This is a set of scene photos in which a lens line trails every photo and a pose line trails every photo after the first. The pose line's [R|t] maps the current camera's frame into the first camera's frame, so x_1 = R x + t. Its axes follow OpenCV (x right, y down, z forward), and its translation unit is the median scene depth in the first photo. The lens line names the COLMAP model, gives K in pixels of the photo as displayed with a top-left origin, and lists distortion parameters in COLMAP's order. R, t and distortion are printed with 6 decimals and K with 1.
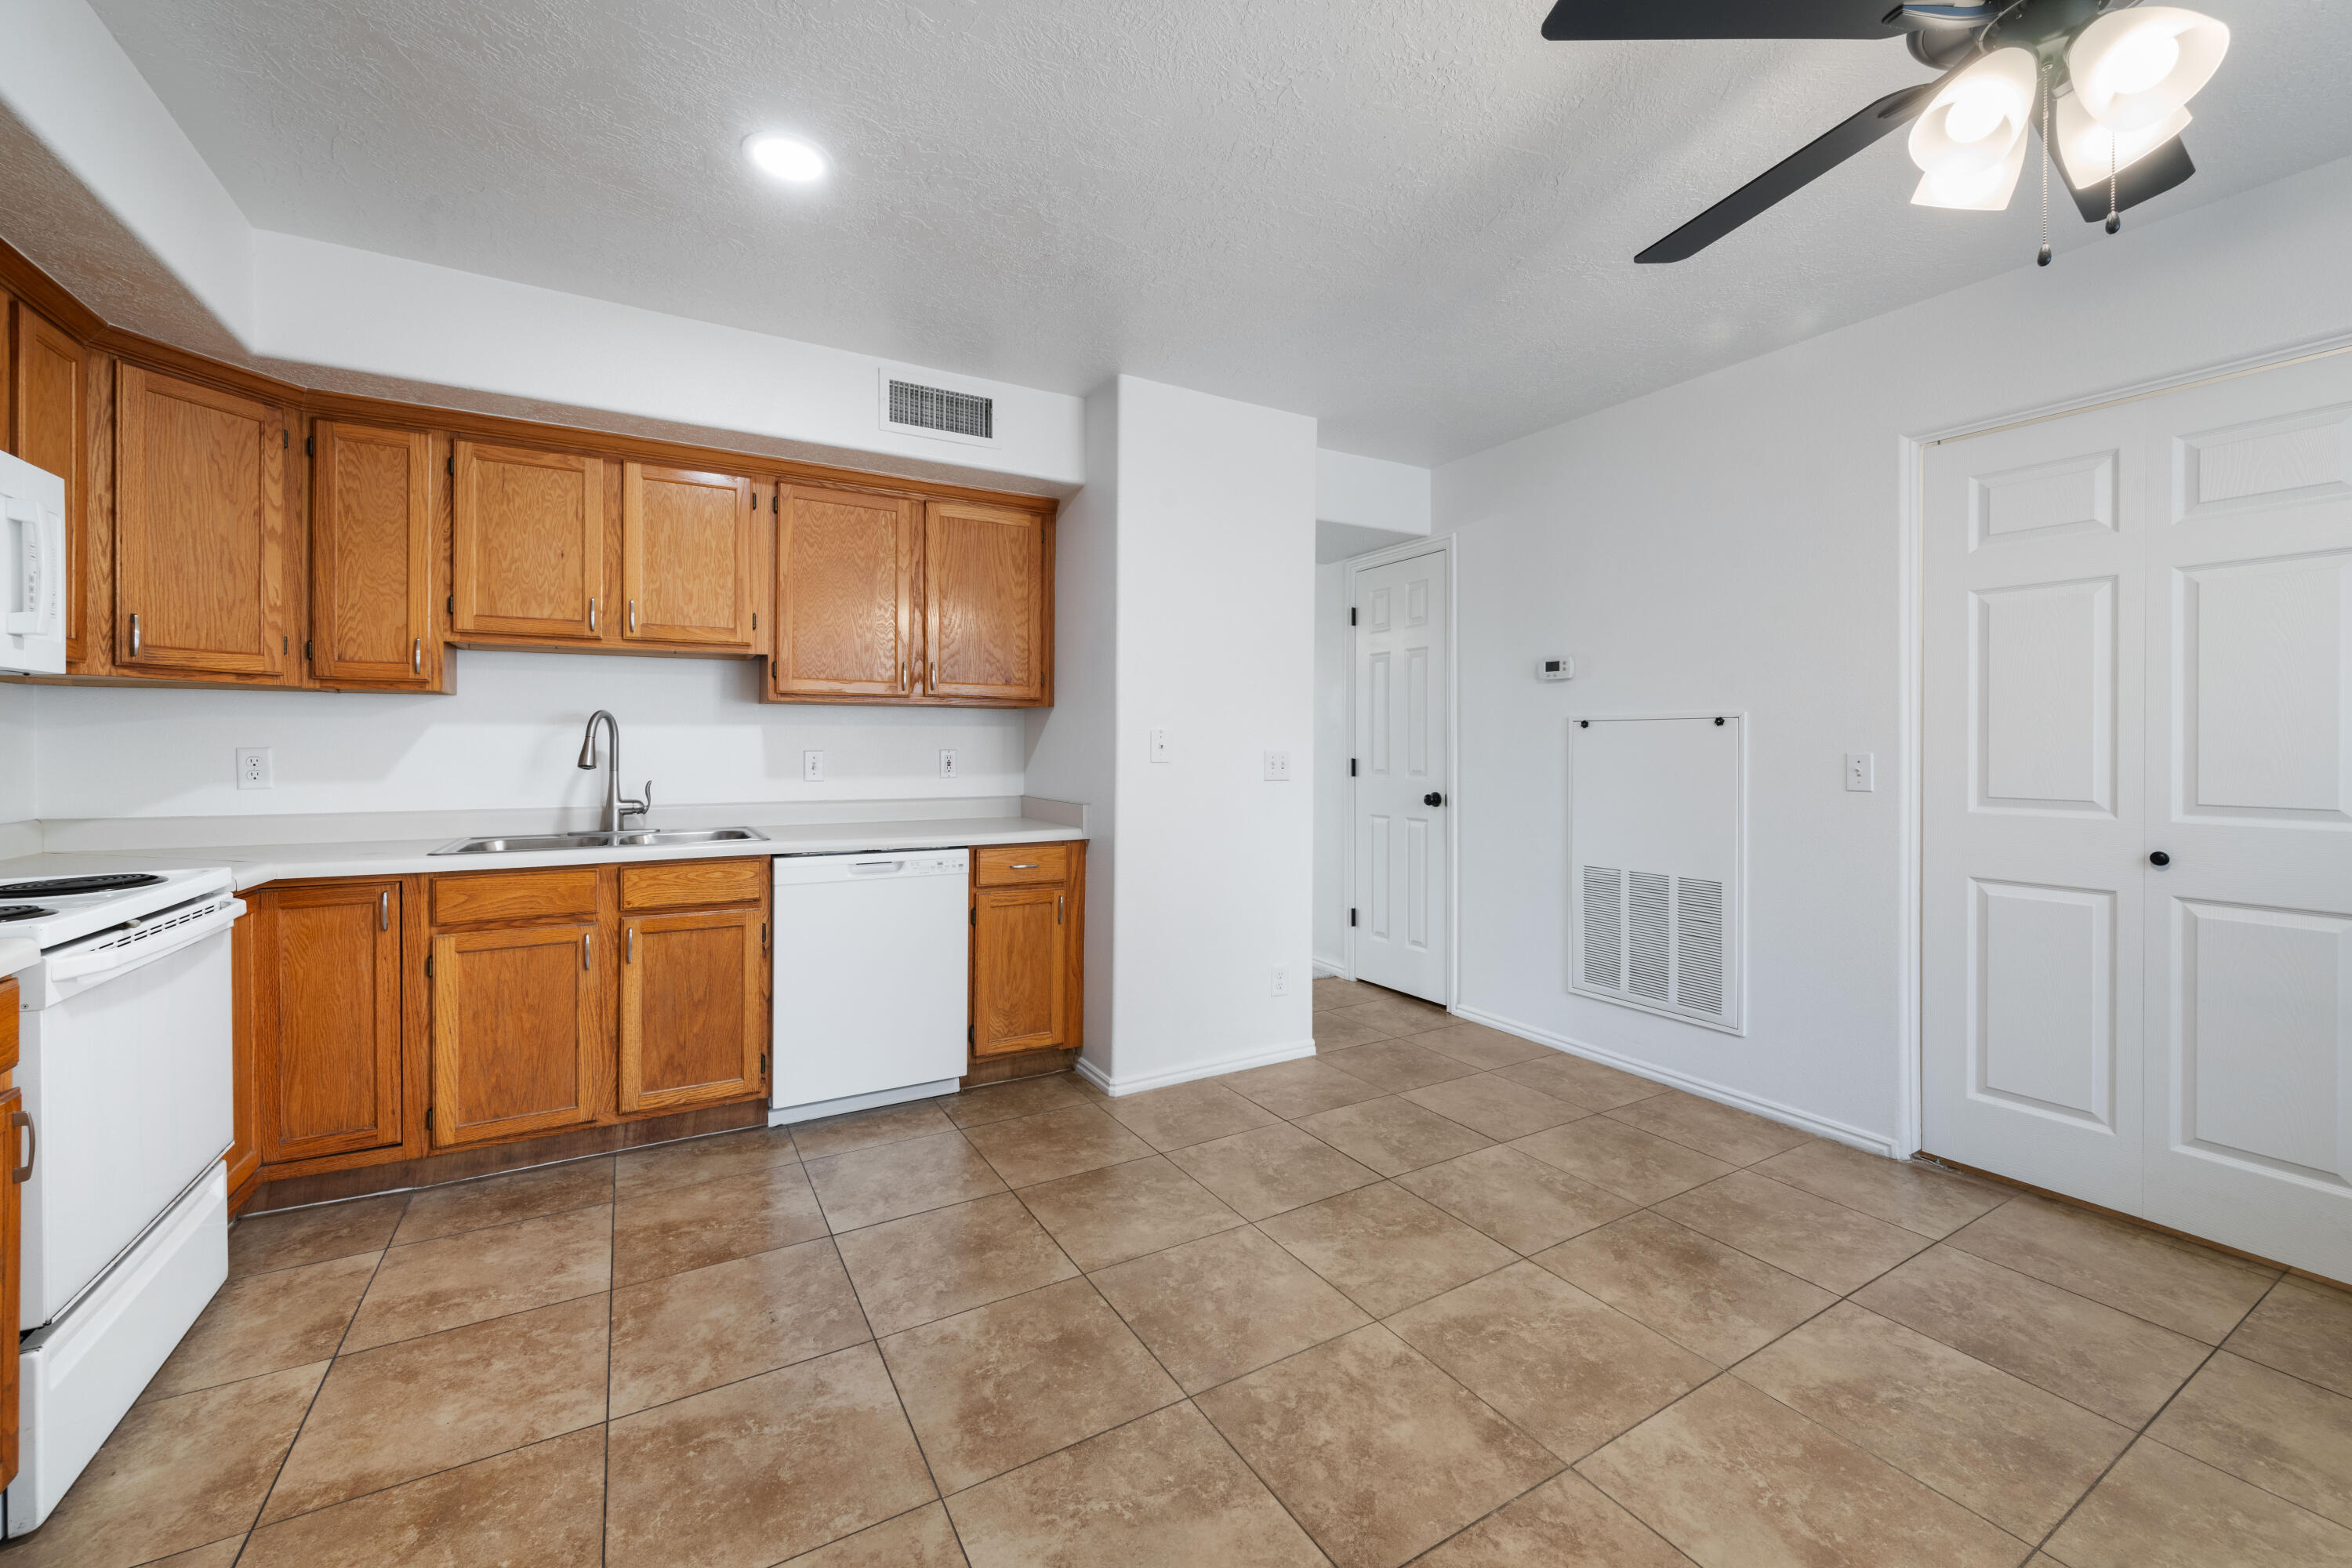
lens RADIAL K [[932.8, 0, 1199.9], [0, 932.8, 751.3], [0, 0, 1]] dist [-0.000591, 0.000760]
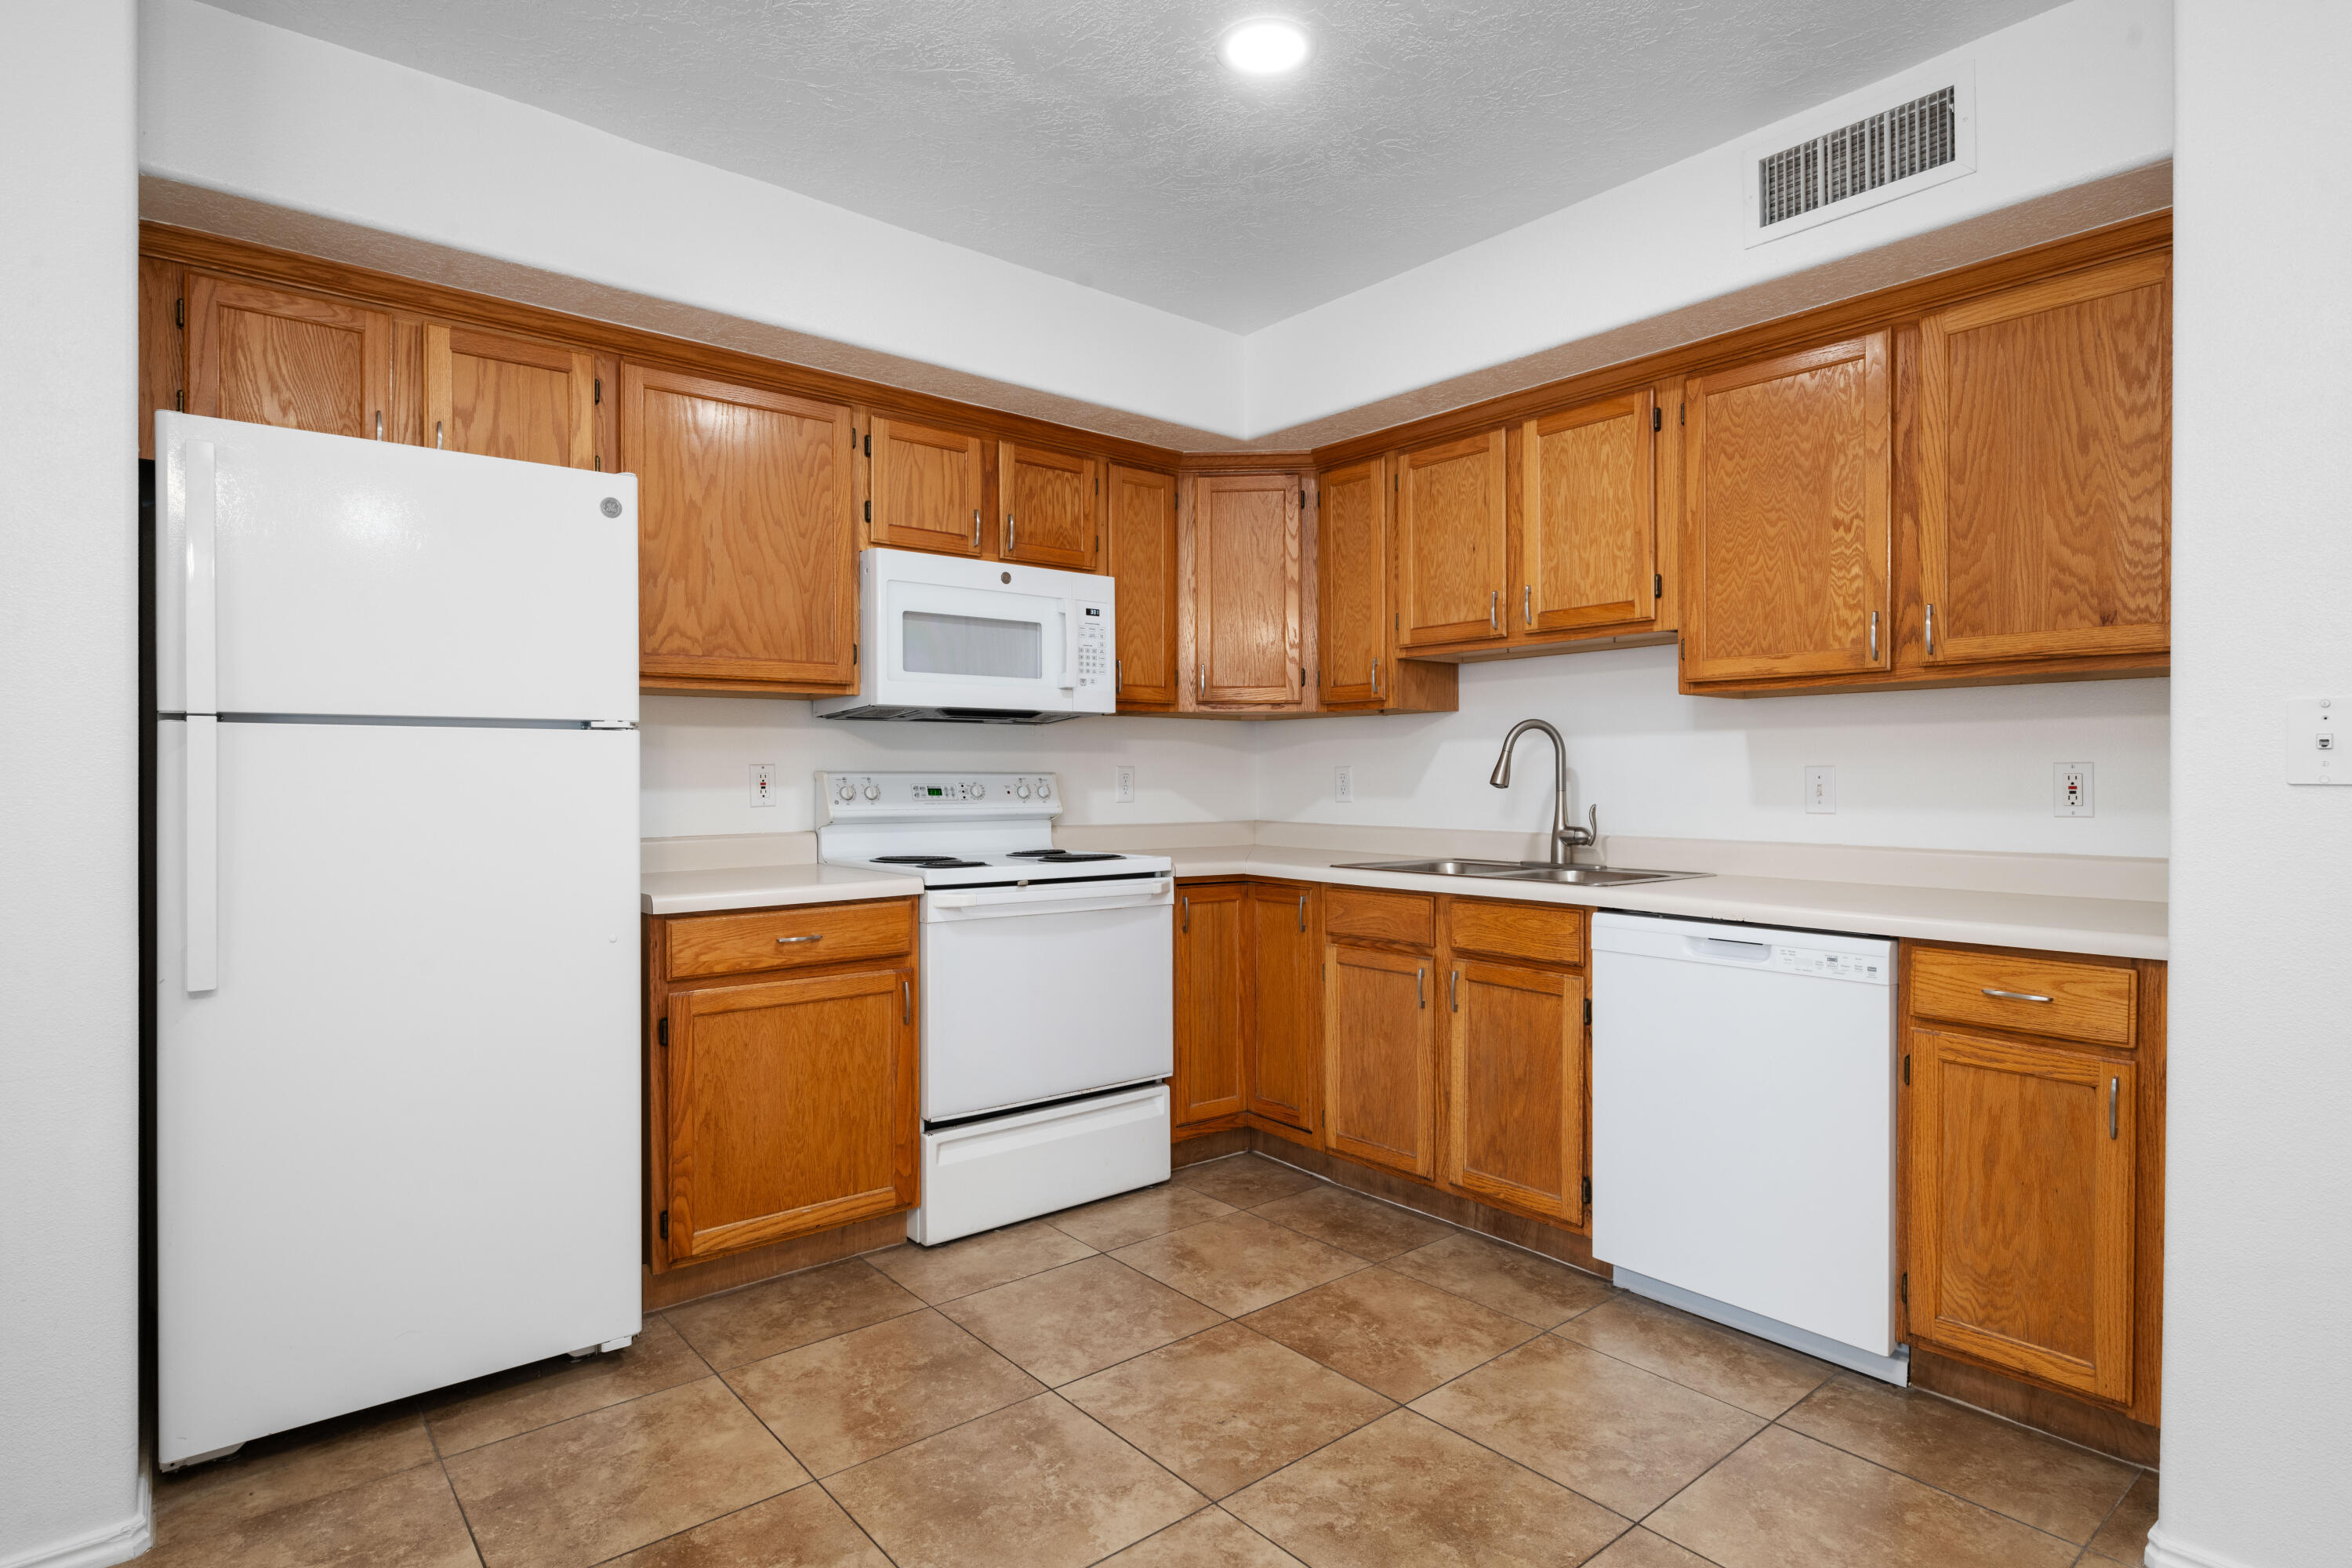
lens RADIAL K [[1231.0, 0, 1159.2], [0, 1231.0, 778.3], [0, 0, 1]] dist [-0.003166, 0.000518]
pose [[0.146177, -0.000901, -0.989258, 0.499687], [-0.004112, 0.999990, -0.001518, 0.015187], [0.989250, 0.004290, 0.146172, 0.593520]]
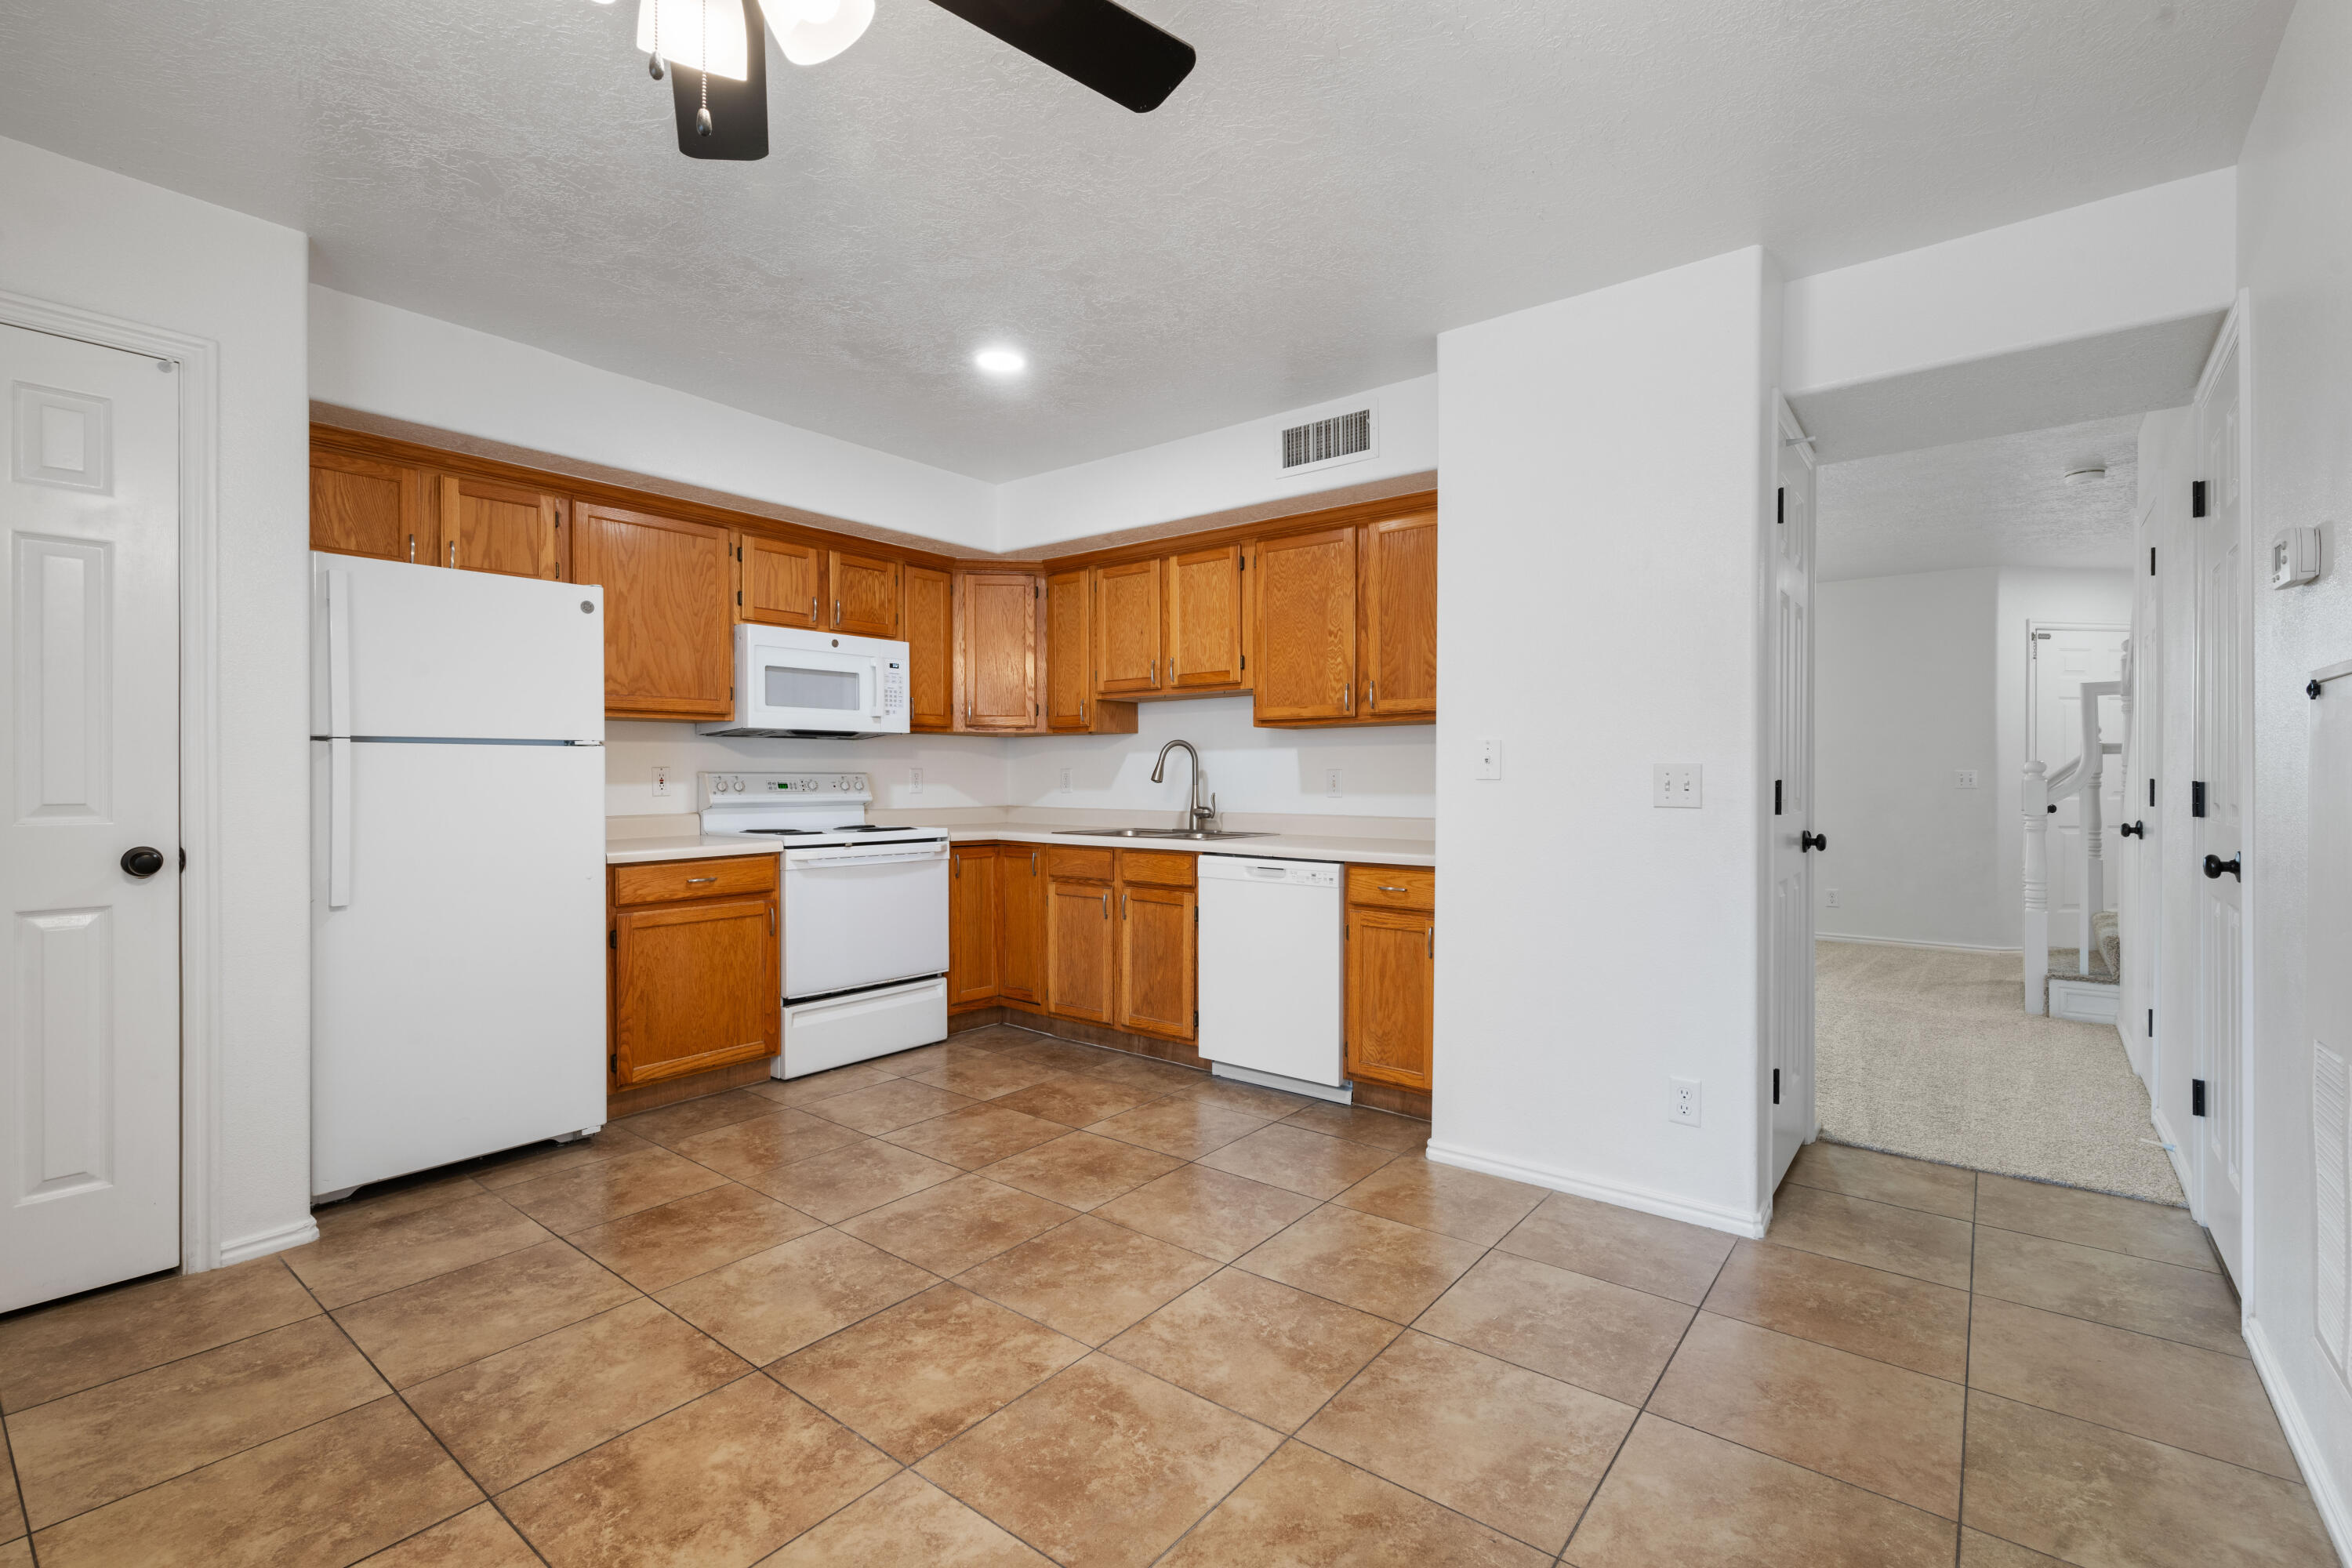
lens RADIAL K [[1057.8, 0, 1168.1], [0, 1057.8, 780.6], [0, 0, 1]] dist [0.003191, -0.000341]
pose [[0.349654, 0.002403, -0.936876, 0.958502], [-0.003818, 0.999992, 0.001140, 0.016388], [0.936871, 0.003178, 0.349661, 0.530094]]
